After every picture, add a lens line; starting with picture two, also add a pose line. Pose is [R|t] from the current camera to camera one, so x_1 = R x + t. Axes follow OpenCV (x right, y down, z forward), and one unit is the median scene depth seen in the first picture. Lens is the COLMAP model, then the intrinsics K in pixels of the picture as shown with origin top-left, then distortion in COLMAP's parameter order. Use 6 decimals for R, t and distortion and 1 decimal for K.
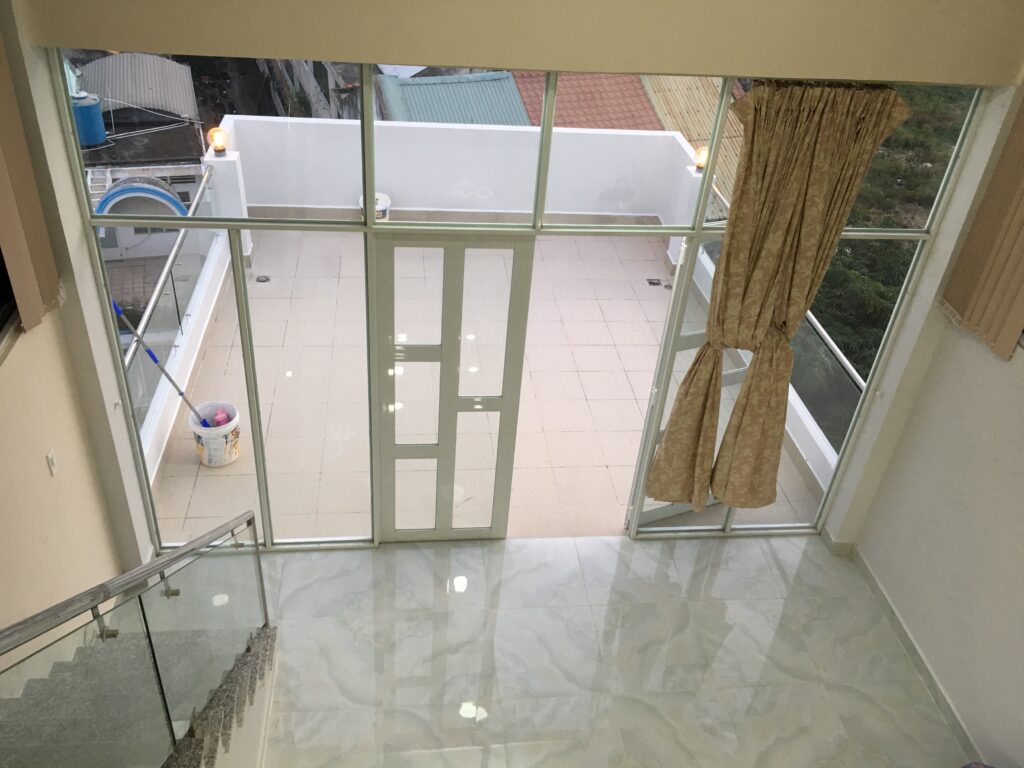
lens RADIAL K [[877.5, 0, 512.0], [0, 877.5, 384.0], [0, 0, 1]] dist [0.080367, -0.110930]
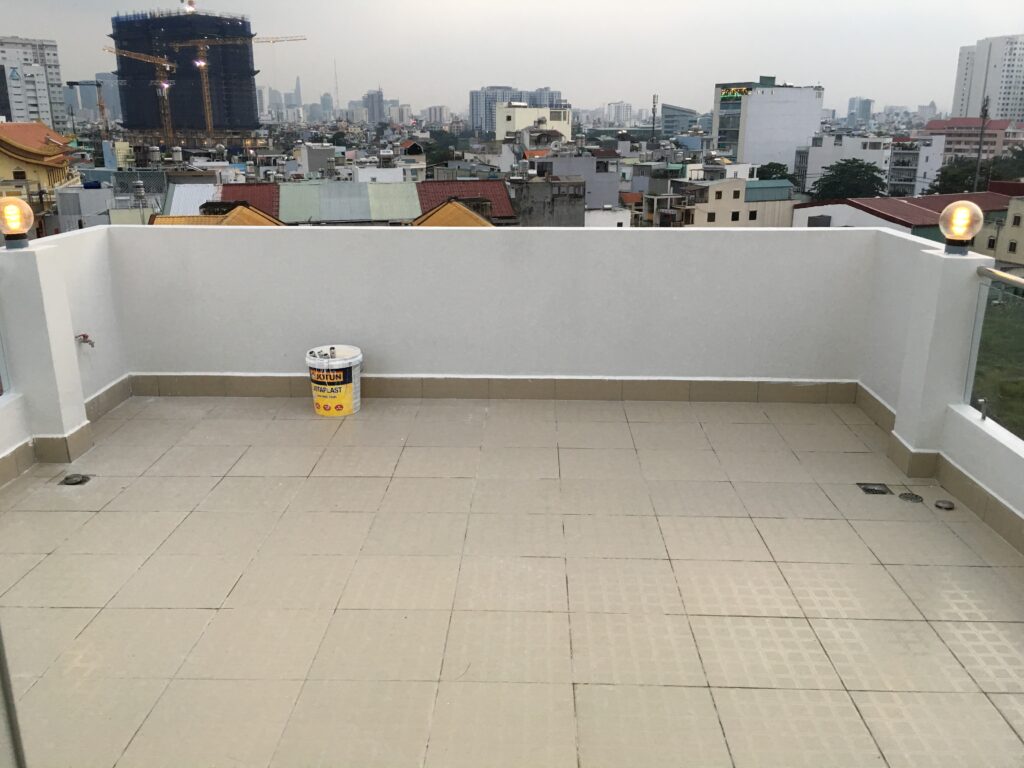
lens RADIAL K [[877.5, 0, 512.0], [0, 877.5, 384.0], [0, 0, 1]] dist [0.080367, -0.110930]
pose [[0.989251, -0.020822, -0.144736, 0.041884], [-0.027802, 0.944972, -0.325967, -0.010317], [0.143559, 0.326487, 0.934236, 0.520973]]
